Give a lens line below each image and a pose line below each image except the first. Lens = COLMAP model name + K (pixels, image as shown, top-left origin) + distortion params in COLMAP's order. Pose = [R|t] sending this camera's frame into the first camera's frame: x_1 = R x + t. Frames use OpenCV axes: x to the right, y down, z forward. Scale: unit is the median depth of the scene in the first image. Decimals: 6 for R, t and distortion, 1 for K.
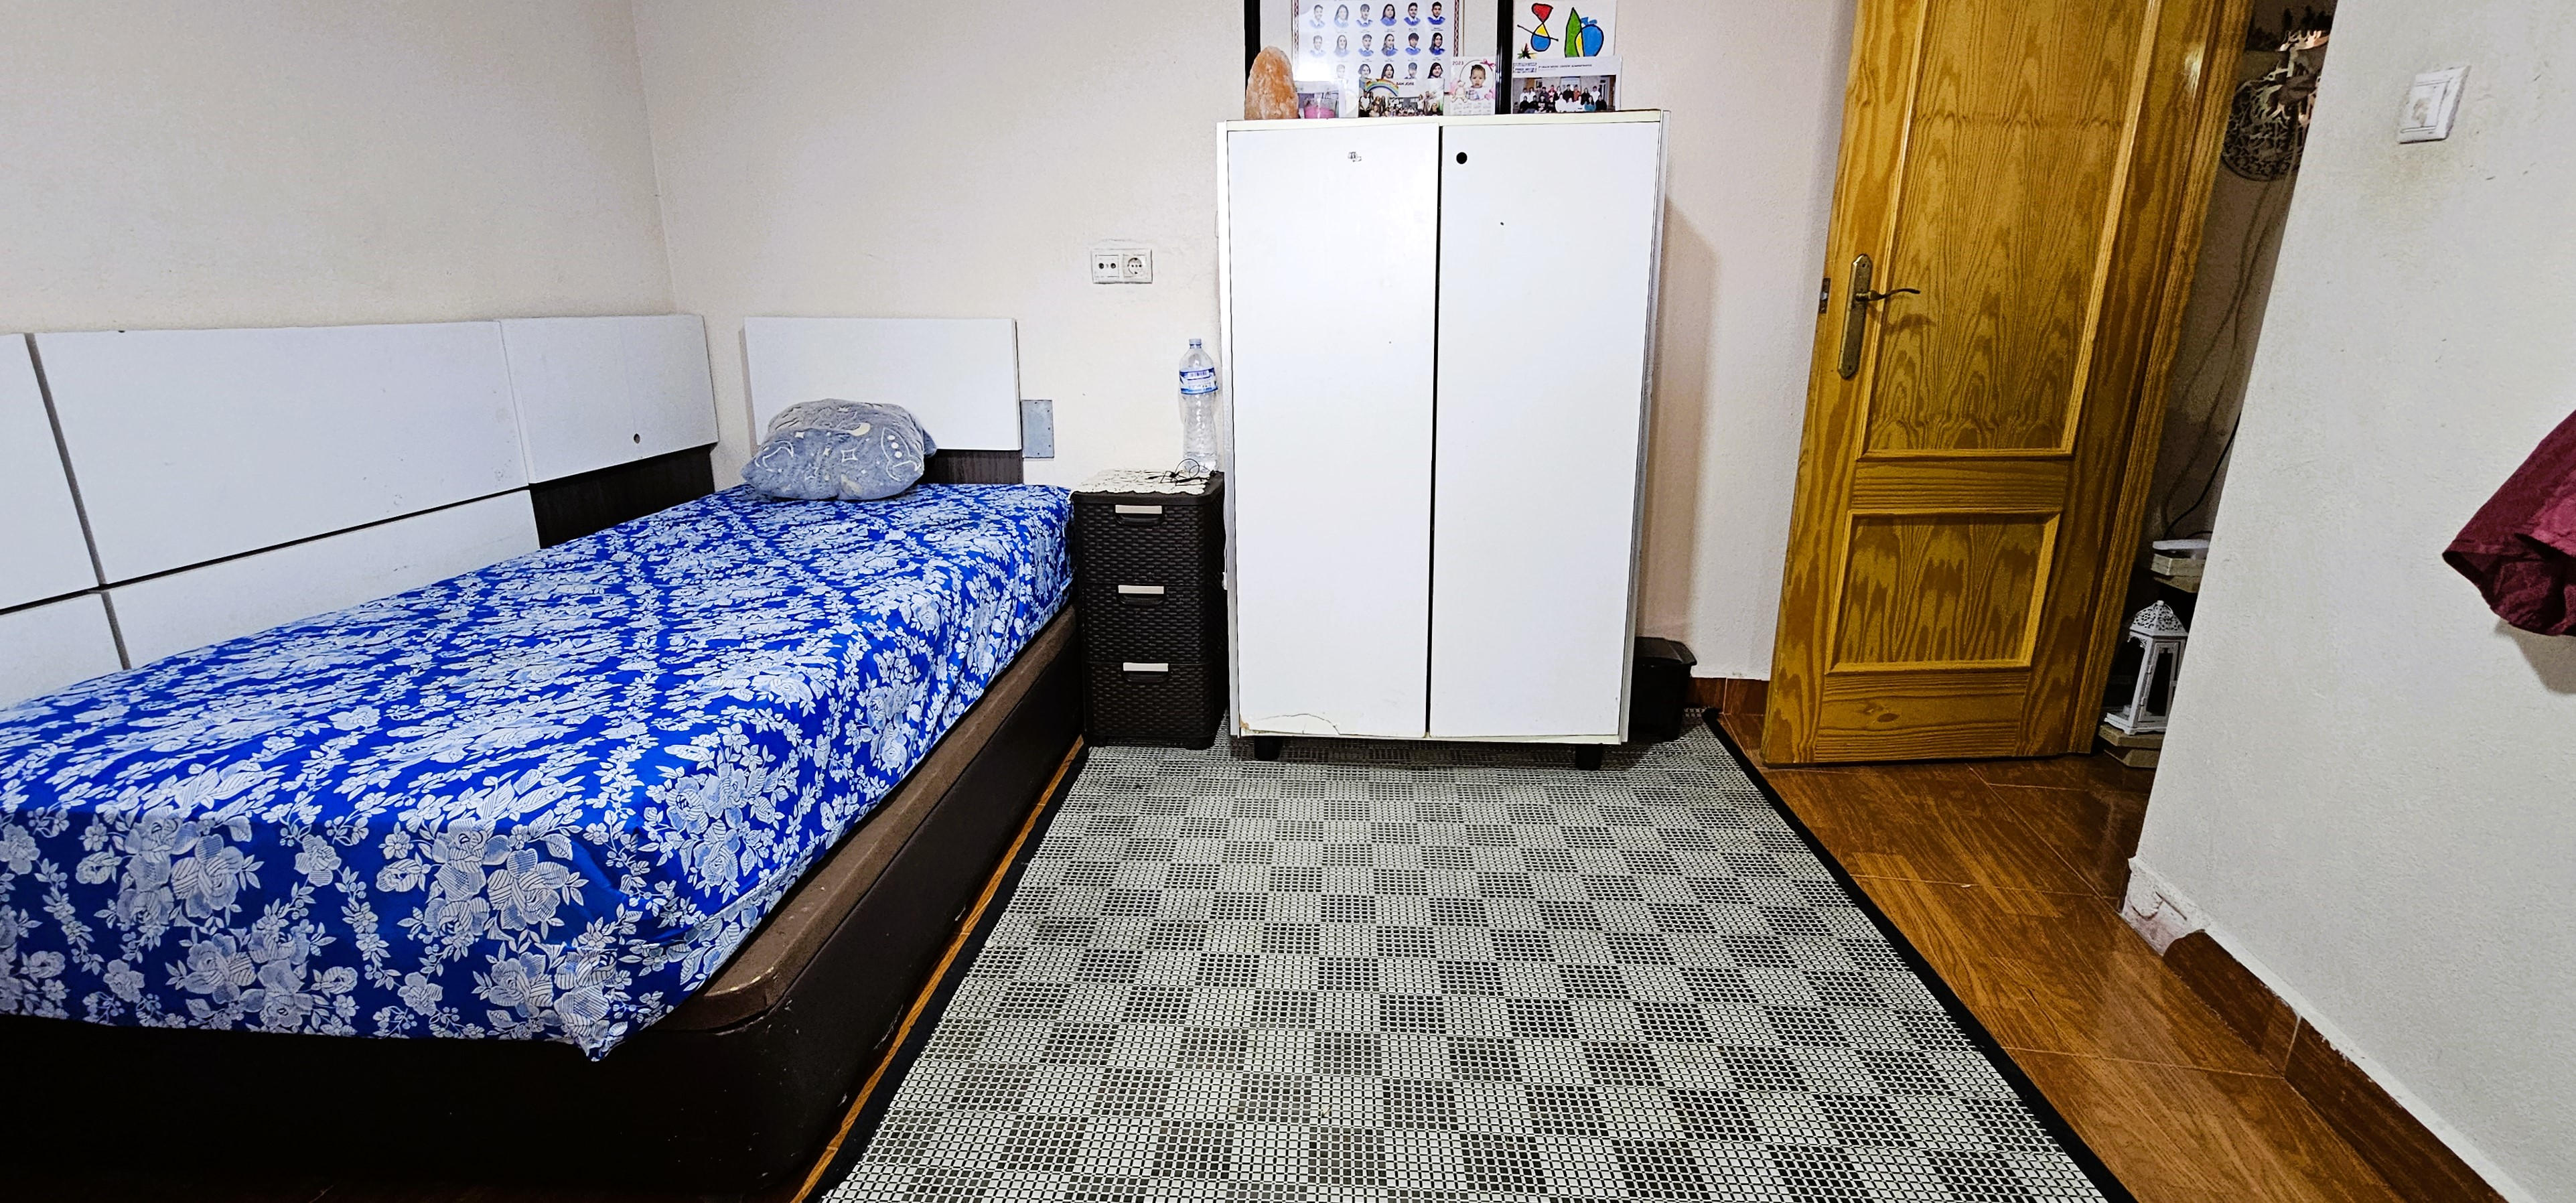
lens RADIAL K [[1071.1, 0, 1288.0], [0, 1071.1, 601.5], [0, 0, 1]] dist [0.001507, 0.000120]
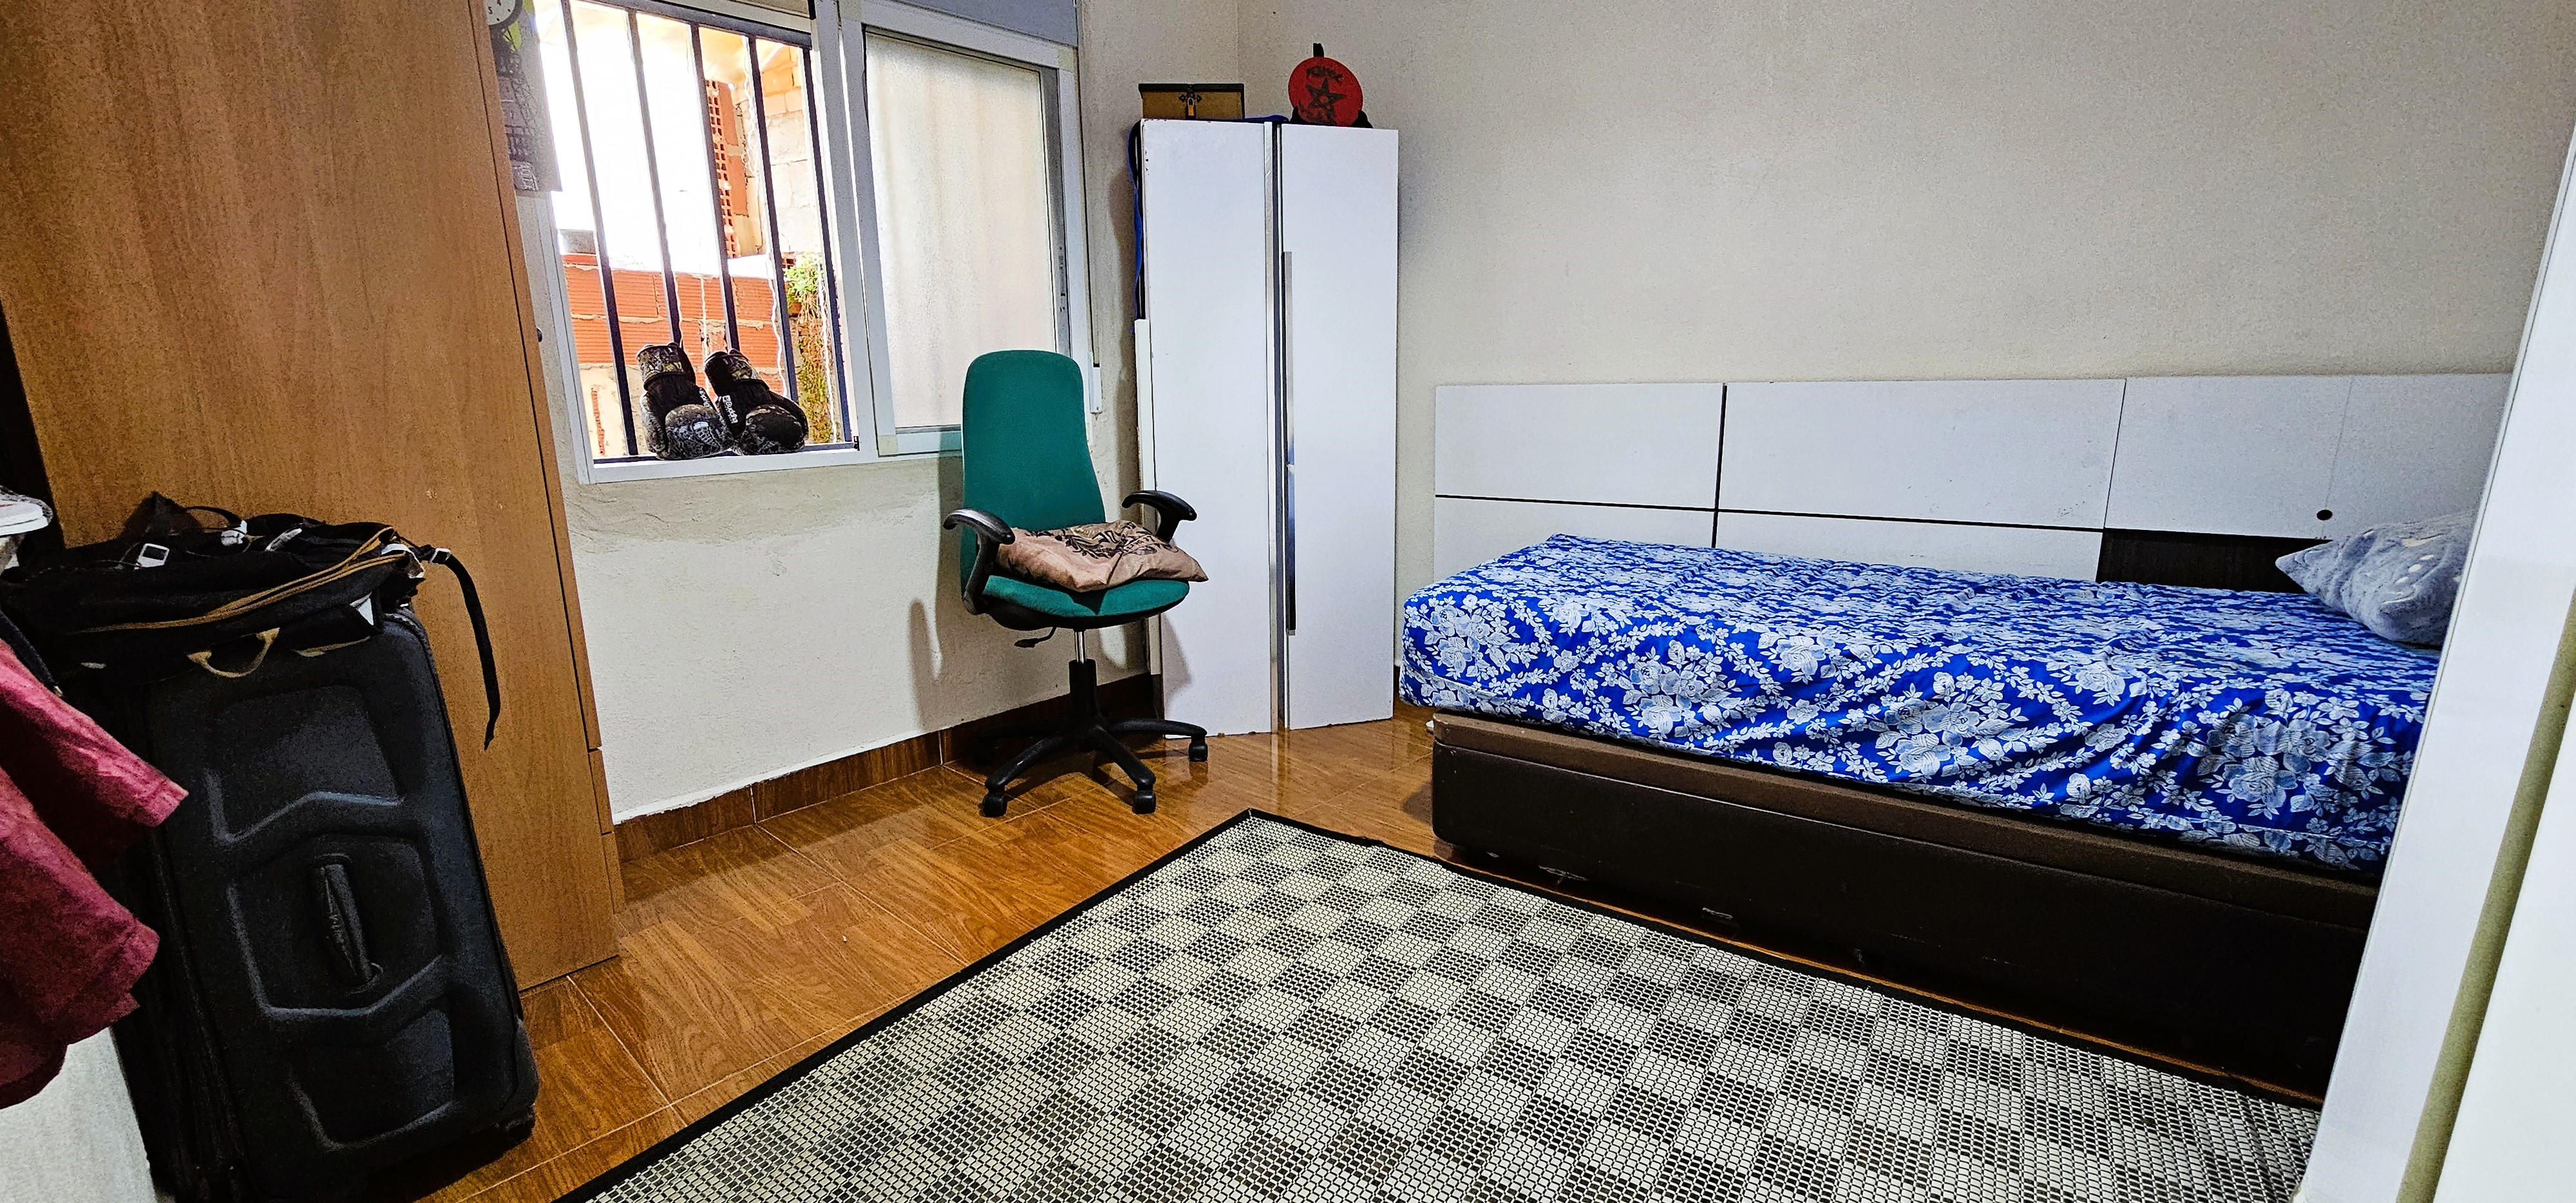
lens RADIAL K [[1060.9, 0, 1284.8], [0, 1060.9, 609.2], [0, 0, 1]] dist [-0.001440, -0.000200]
pose [[-0.526047, 0.189234, -0.829135, 0.880167], [-0.212241, 0.914872, 0.343458, -0.314251], [0.823546, 0.356651, -0.441102, 1.142151]]
